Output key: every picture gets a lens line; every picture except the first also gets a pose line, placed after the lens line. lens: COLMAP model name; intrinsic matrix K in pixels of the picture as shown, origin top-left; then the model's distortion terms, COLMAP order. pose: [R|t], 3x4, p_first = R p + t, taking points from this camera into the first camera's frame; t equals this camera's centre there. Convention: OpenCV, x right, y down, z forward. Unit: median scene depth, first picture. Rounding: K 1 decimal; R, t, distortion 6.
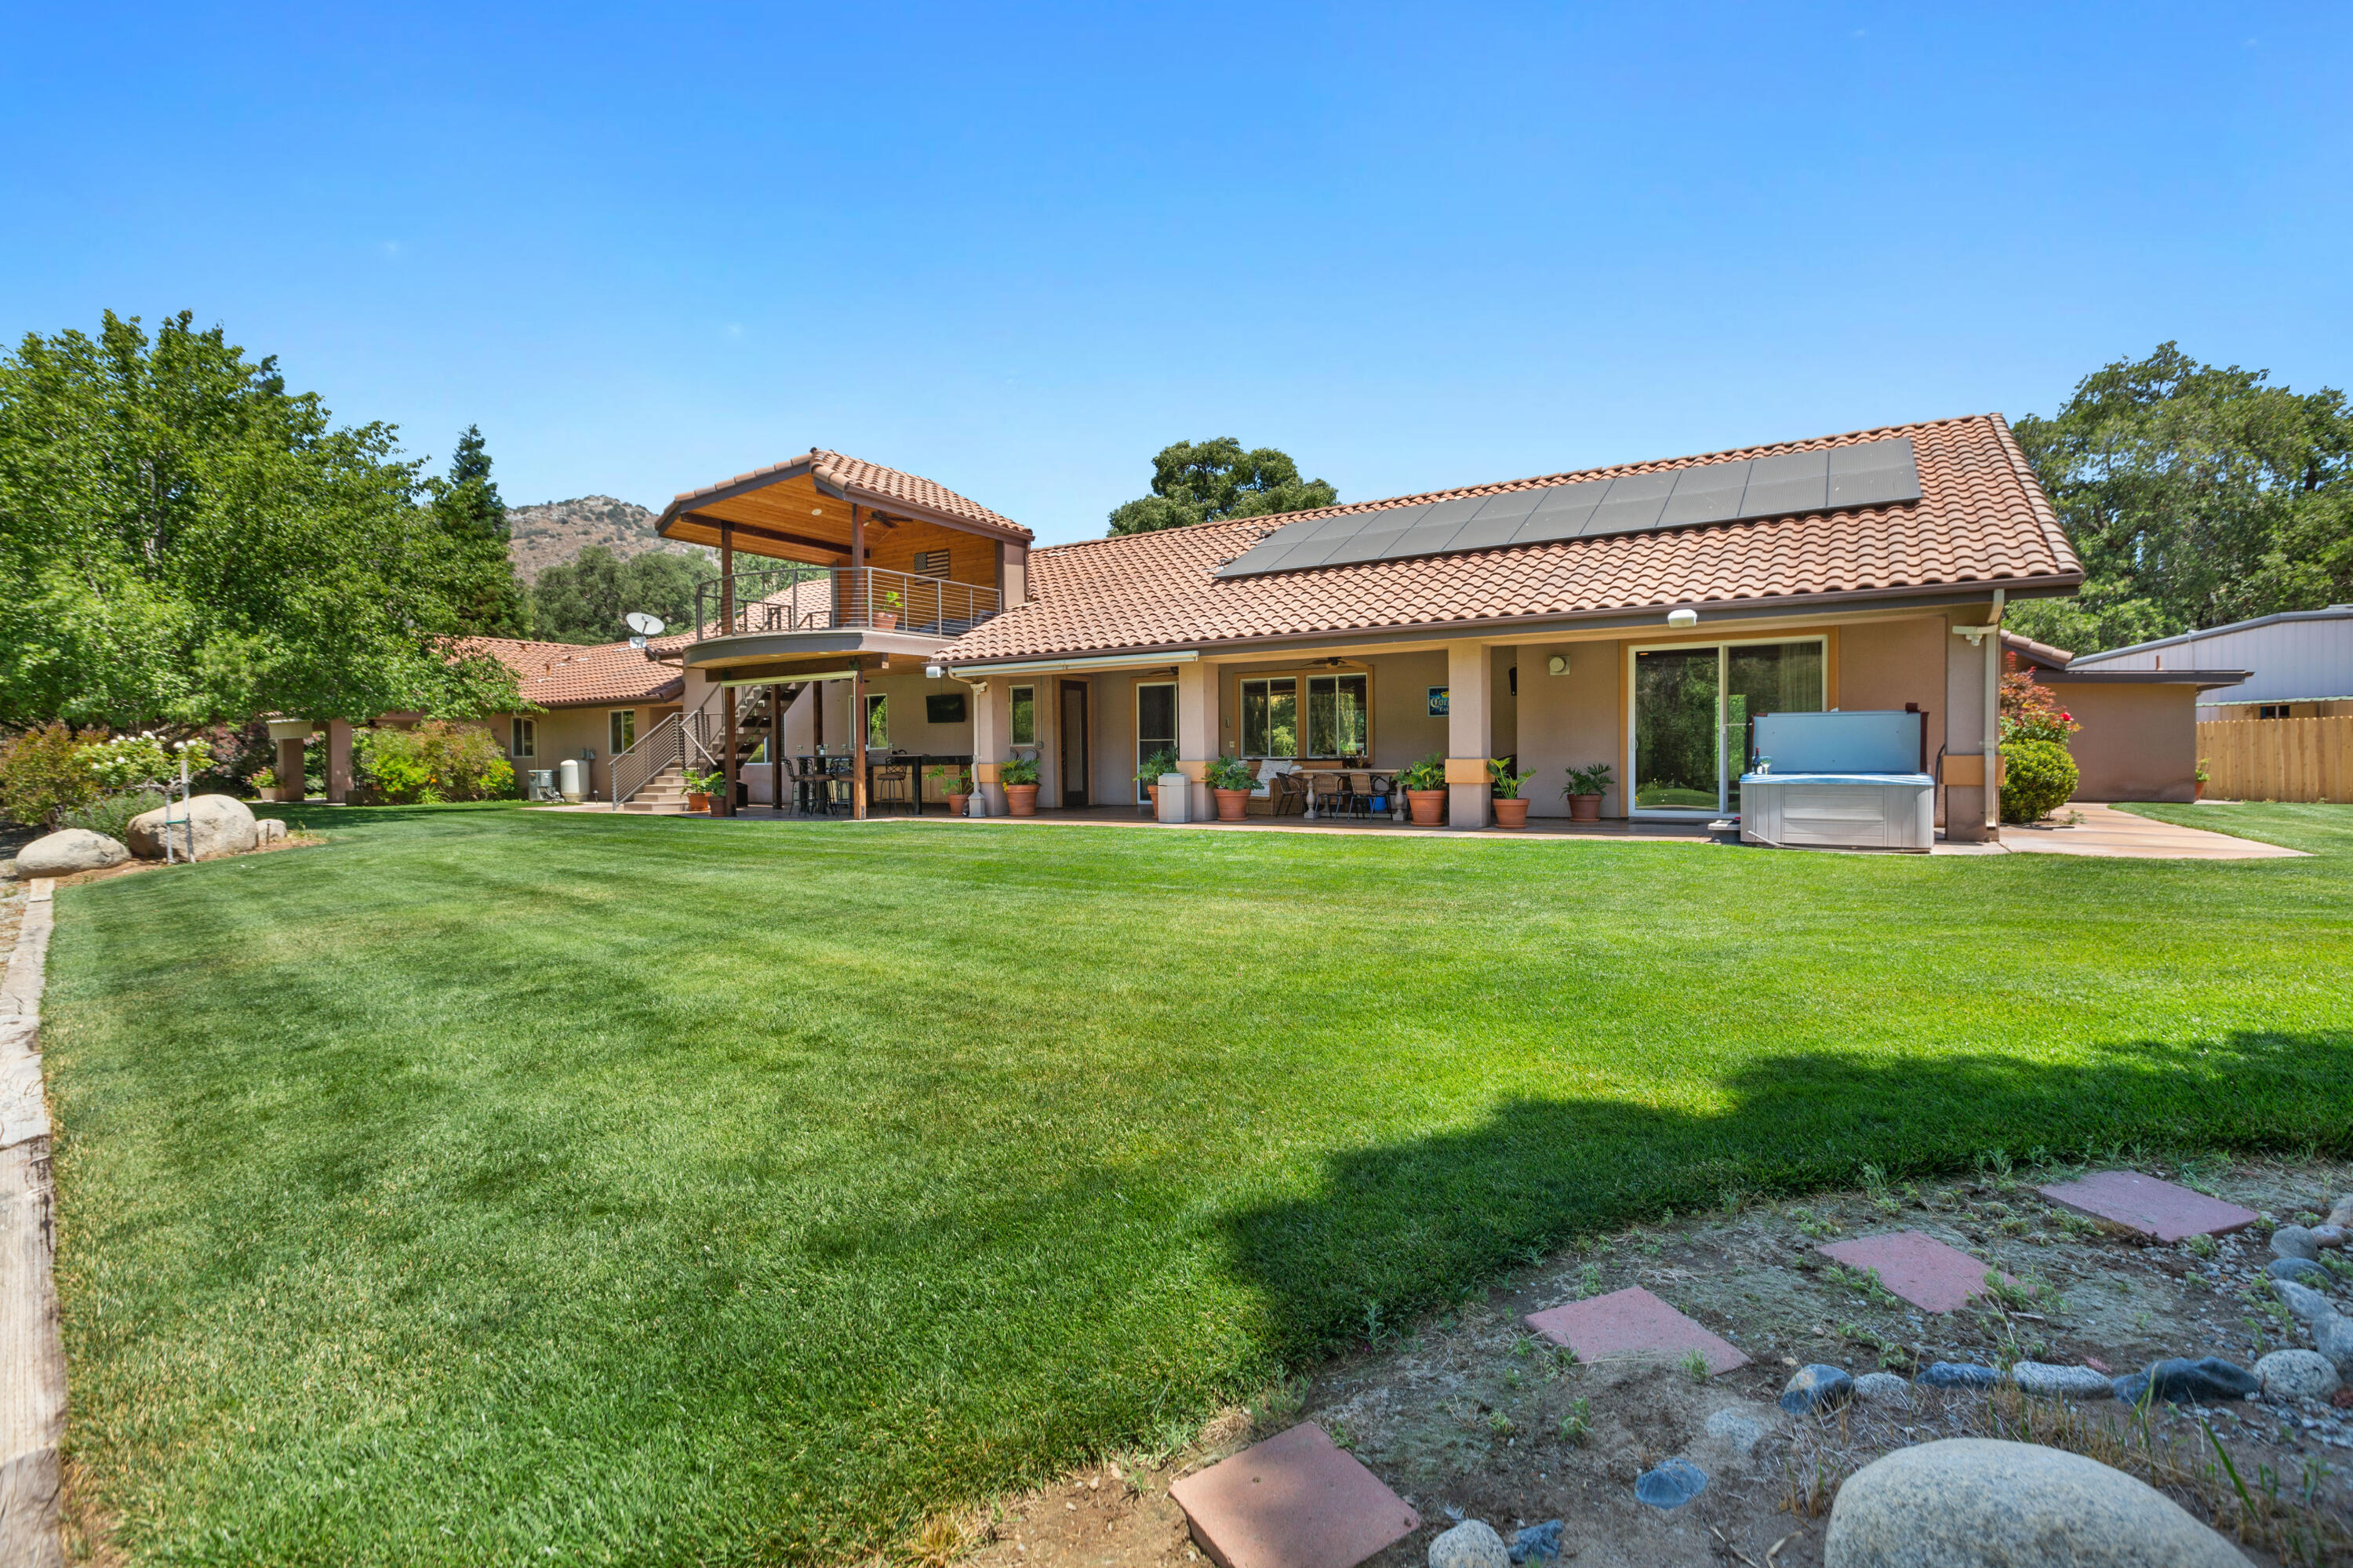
lens RADIAL K [[1080.5, 0, 1185.9], [0, 1080.5, 778.2], [0, 0, 1]] dist [0.008190, 0.000845]
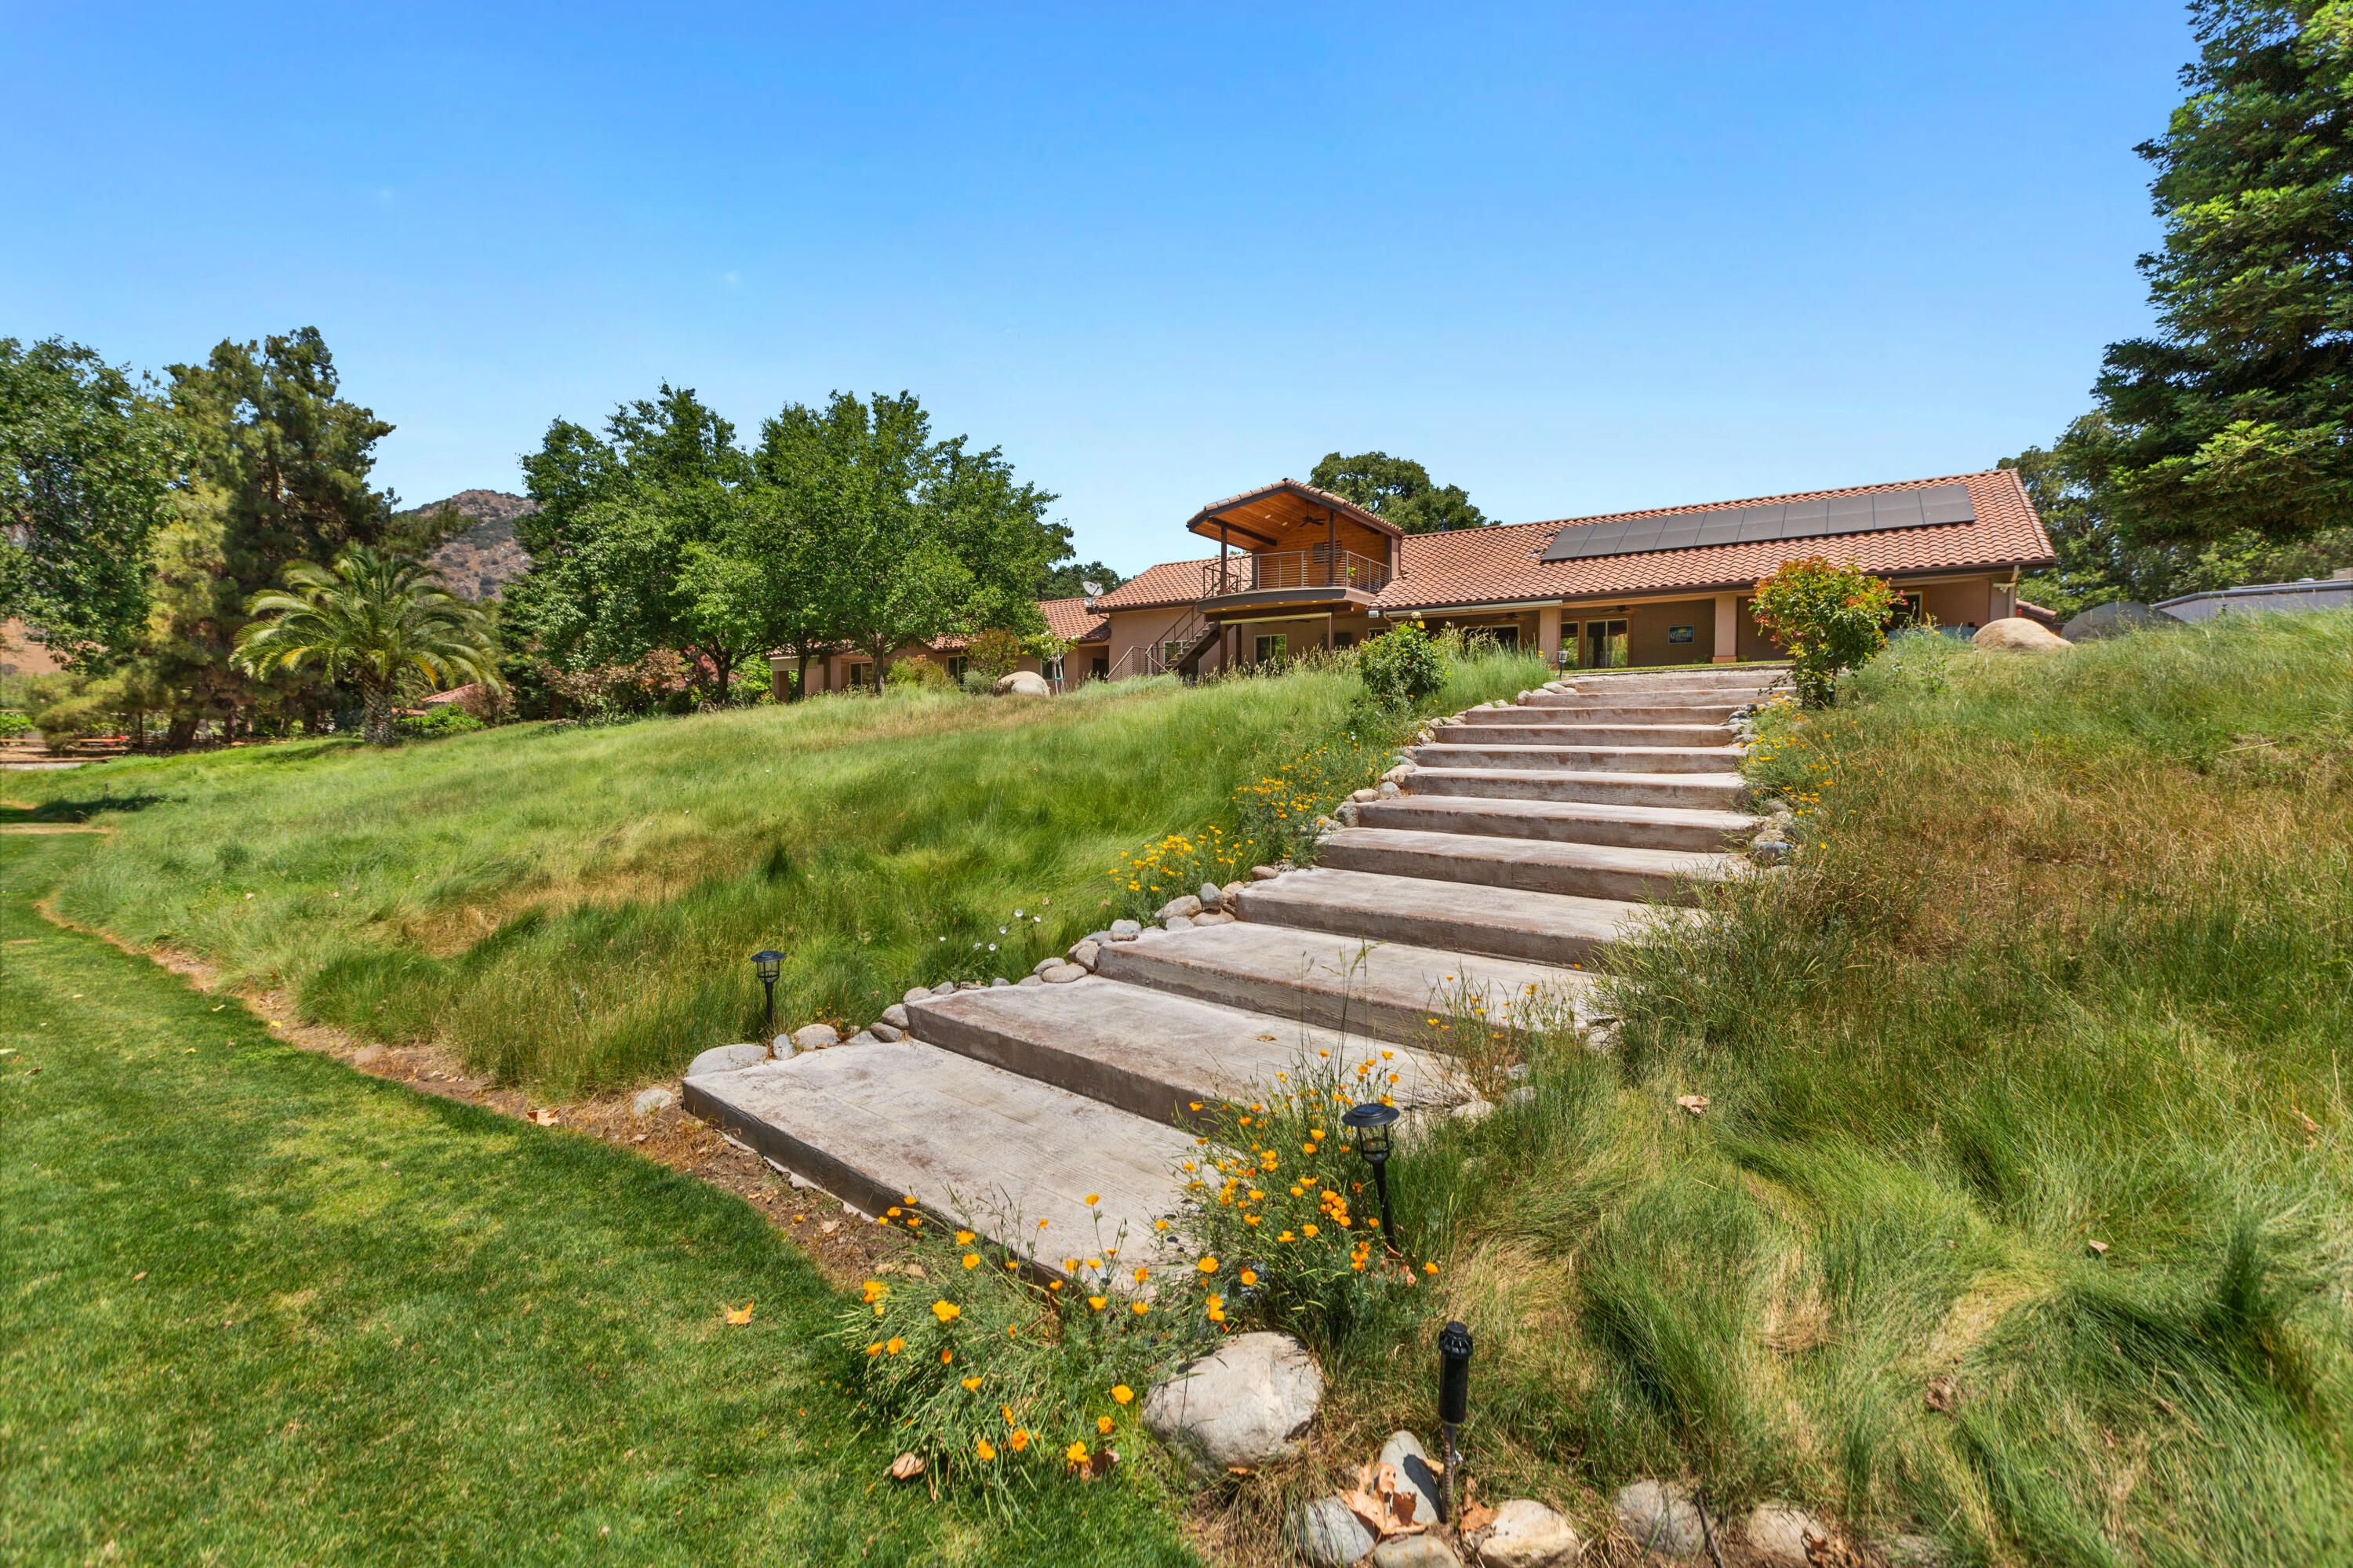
lens RADIAL K [[1080.5, 0, 1166.5], [0, 1080.5, 784.0], [0, 0, 1]] dist [0.008190, 0.000845]
pose [[0.999888, 0.012744, -0.007870, -0.485122], [-0.012646, 0.999843, 0.012389, 0.134832], [0.008027, -0.012289, 0.999892, -0.622589]]
